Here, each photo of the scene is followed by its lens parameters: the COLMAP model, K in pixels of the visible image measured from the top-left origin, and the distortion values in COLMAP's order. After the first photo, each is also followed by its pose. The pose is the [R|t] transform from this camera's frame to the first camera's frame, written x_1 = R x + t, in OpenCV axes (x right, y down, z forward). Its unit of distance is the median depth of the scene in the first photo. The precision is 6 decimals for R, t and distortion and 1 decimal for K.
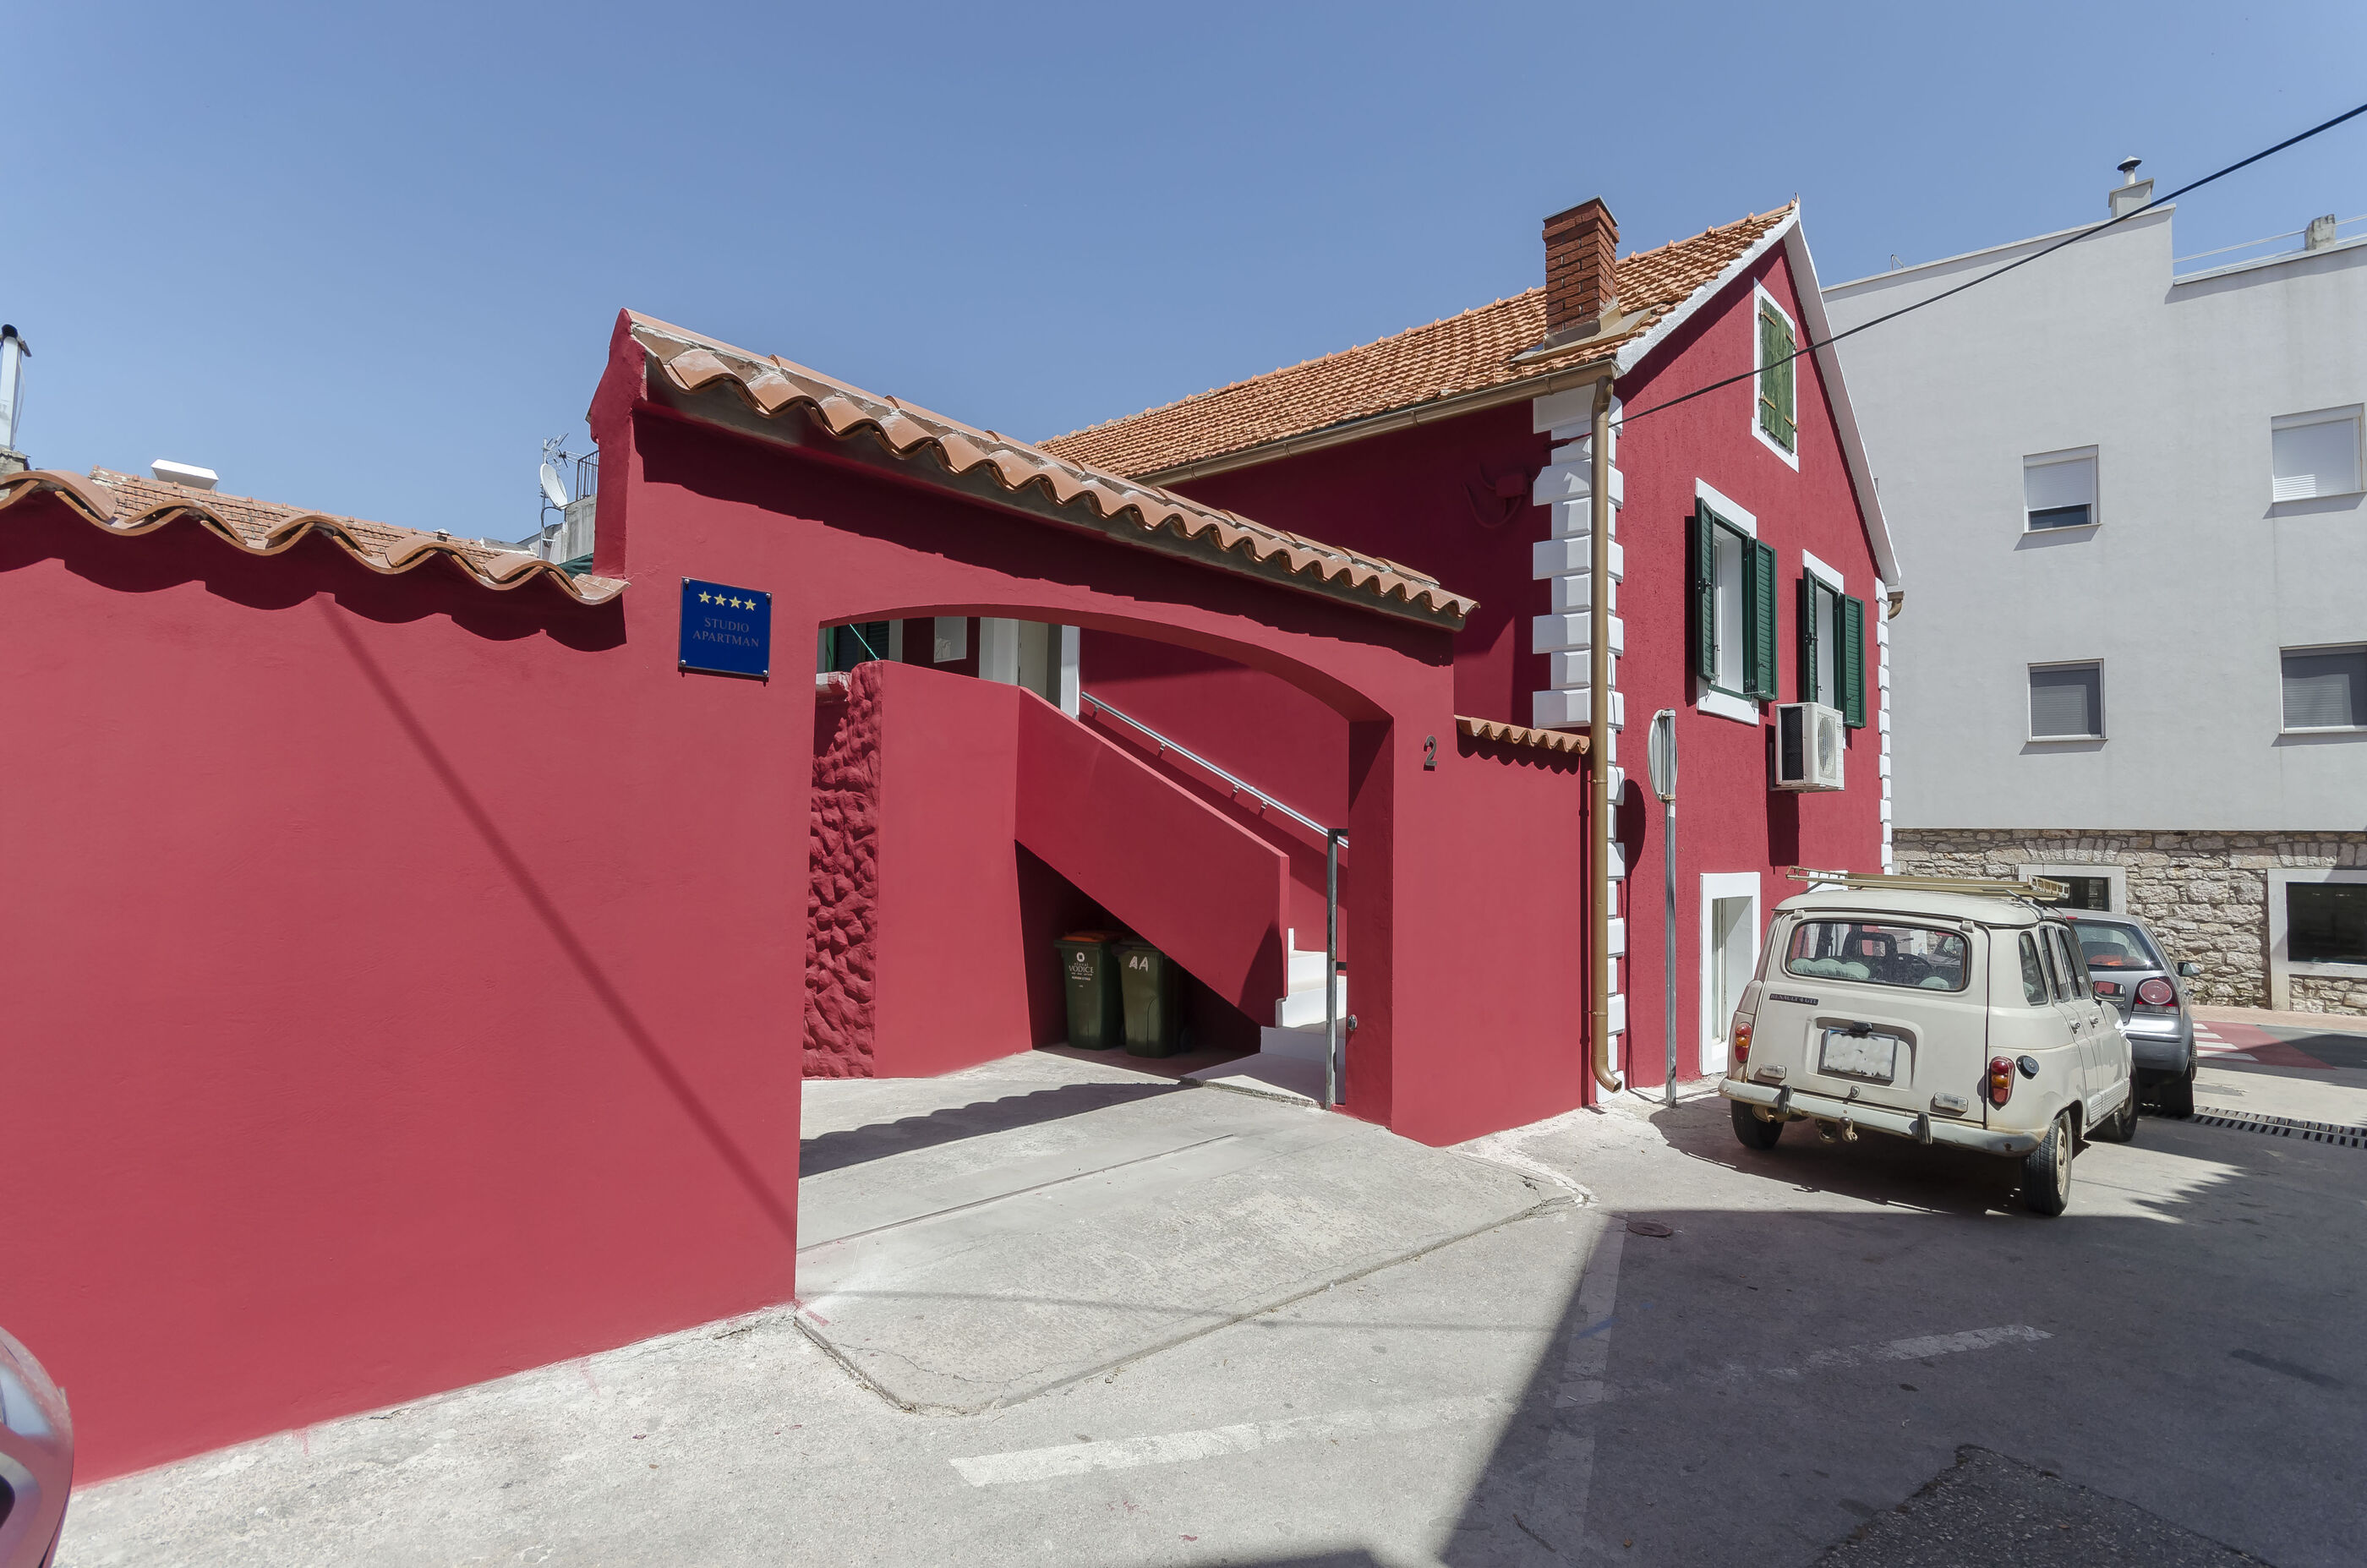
lens RADIAL K [[1046.5, 0, 1176.2], [0, 1046.5, 782.6], [0, 0, 1]] dist [0.012600, -0.000298]
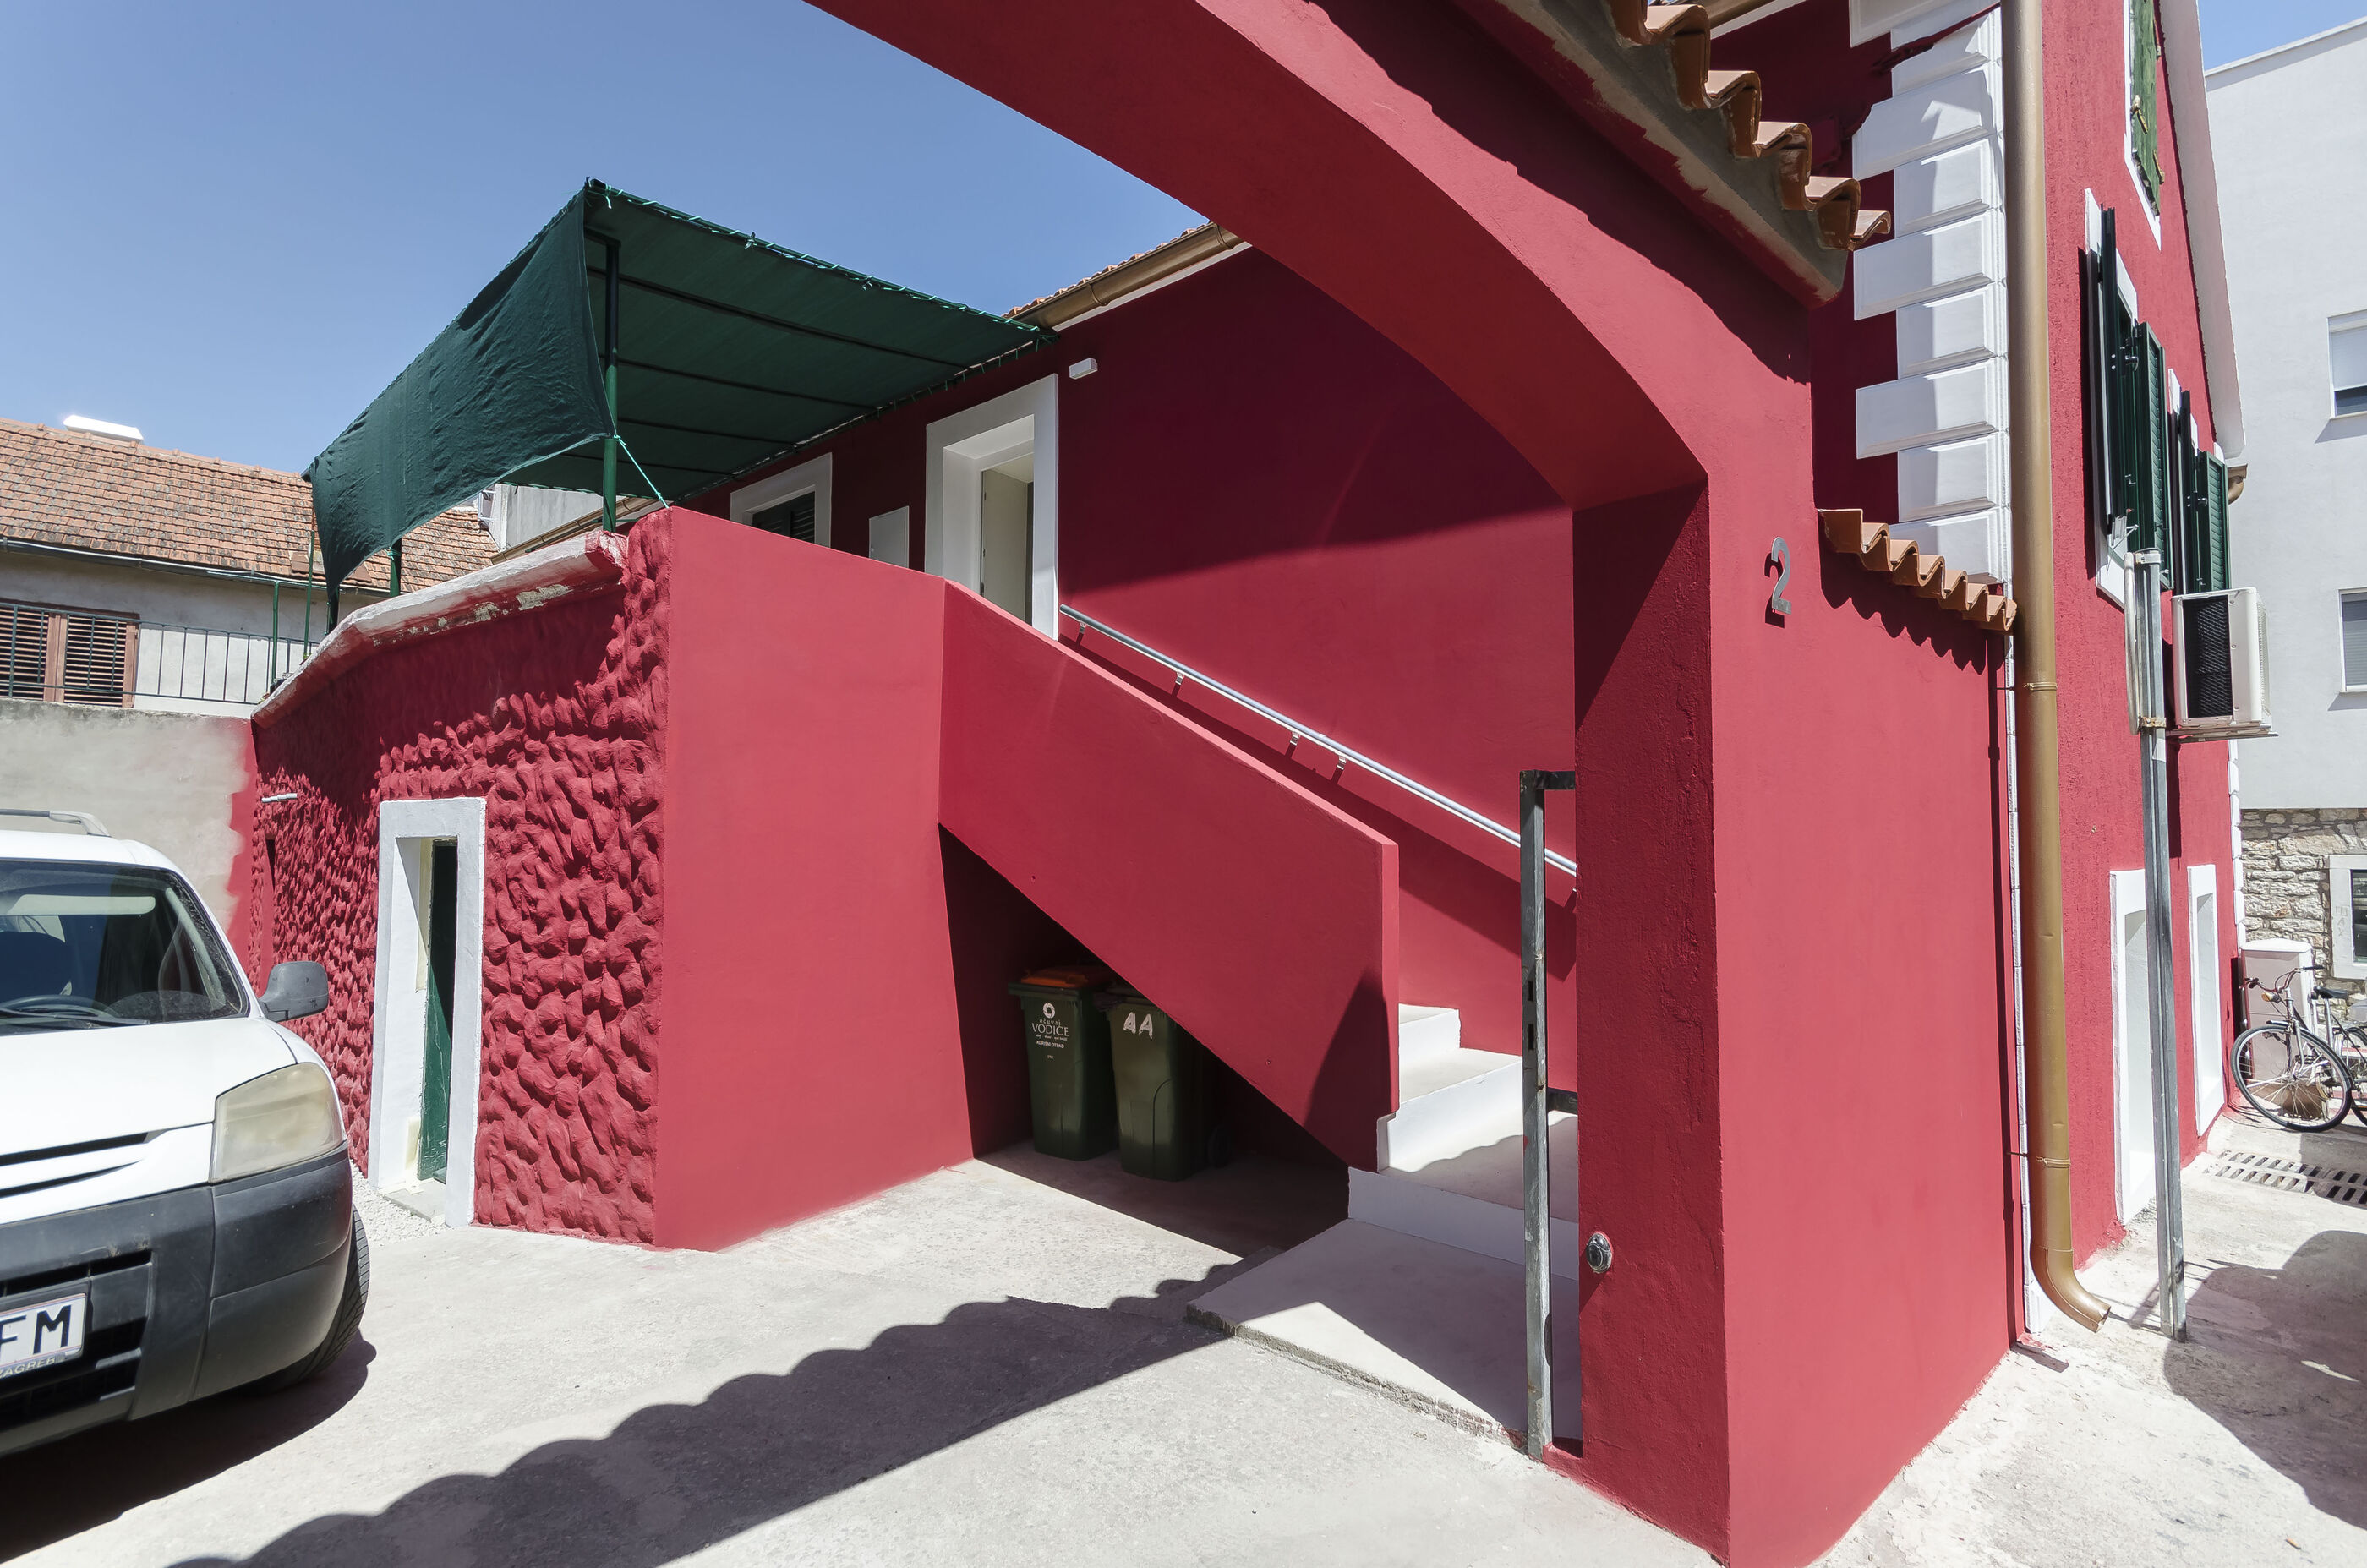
lens RADIAL K [[1046.5, 0, 1192.5], [0, 1046.5, 779.1], [0, 0, 1]] dist [0.012600, -0.000298]
pose [[0.999310, -0.010078, -0.035735, 0.021394], [0.009987, 0.999946, -0.002718, 0.035077], [0.035761, 0.002360, 0.999358, 0.432970]]
